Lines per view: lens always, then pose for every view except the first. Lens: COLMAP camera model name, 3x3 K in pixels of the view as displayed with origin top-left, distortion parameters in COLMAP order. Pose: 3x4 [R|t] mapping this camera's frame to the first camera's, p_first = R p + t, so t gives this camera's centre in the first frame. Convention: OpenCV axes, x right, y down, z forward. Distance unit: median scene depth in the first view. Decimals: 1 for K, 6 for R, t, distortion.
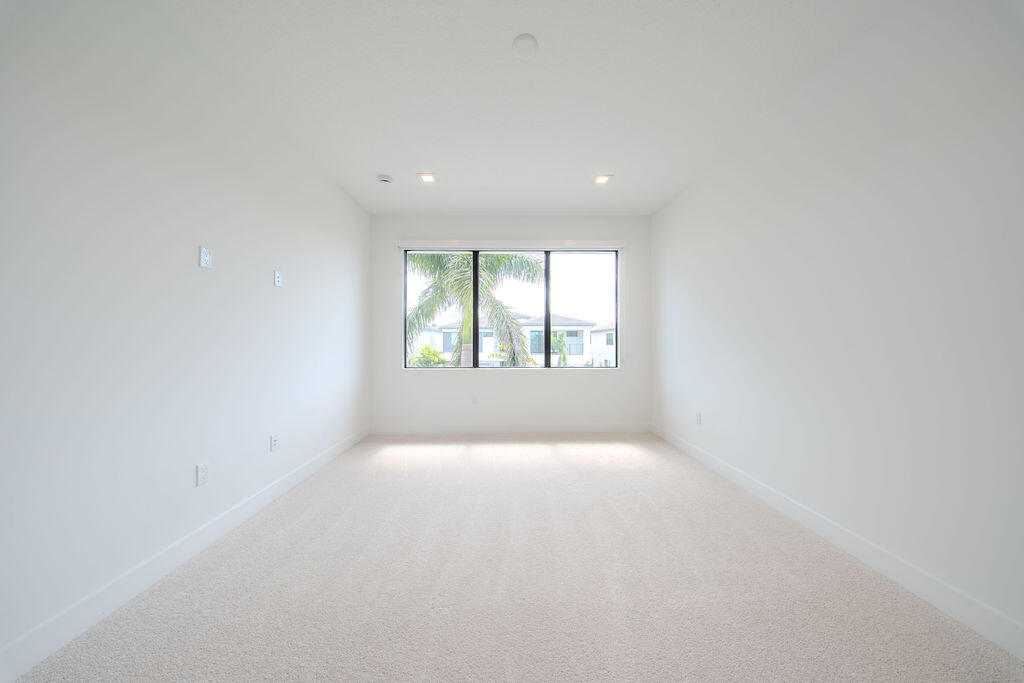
lens RADIAL K [[296.4, 0, 512.0], [0, 296.4, 333.8], [0, 0, 1]] dist [-0.005352, -0.000024]
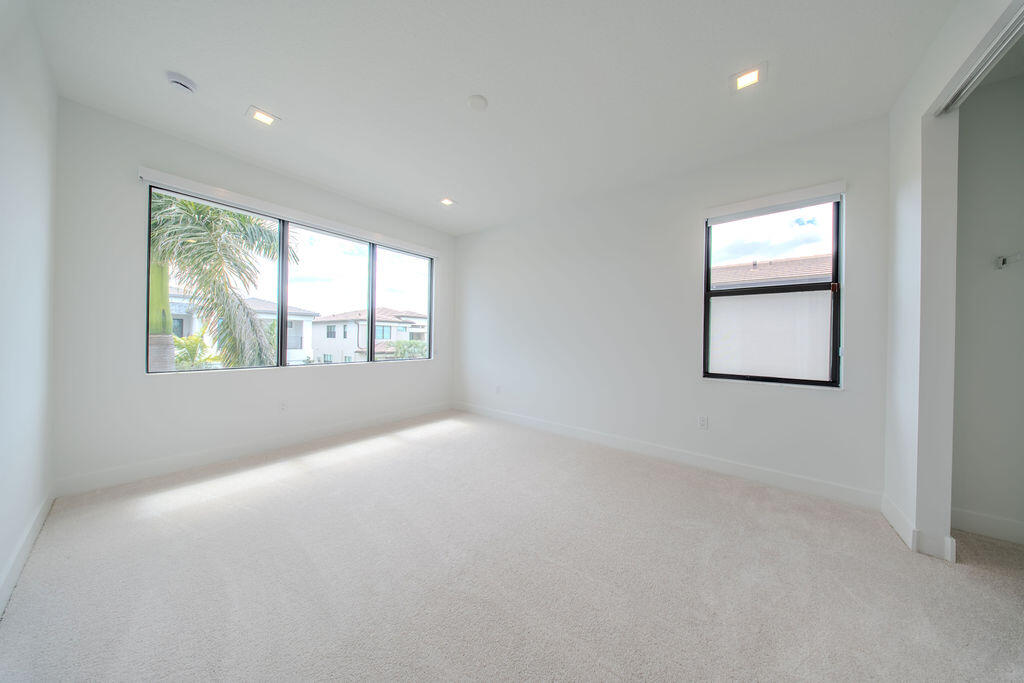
lens RADIAL K [[303.6, 0, 510.3], [0, 303.6, 339.6], [0, 0, 1]] dist [-0.005811, -0.000124]
pose [[0.628036, 0.005623, 0.778164, -0.366672], [-0.037241, 0.999045, 0.022837, -0.001713], [-0.777293, -0.043322, 0.627646, 0.003567]]
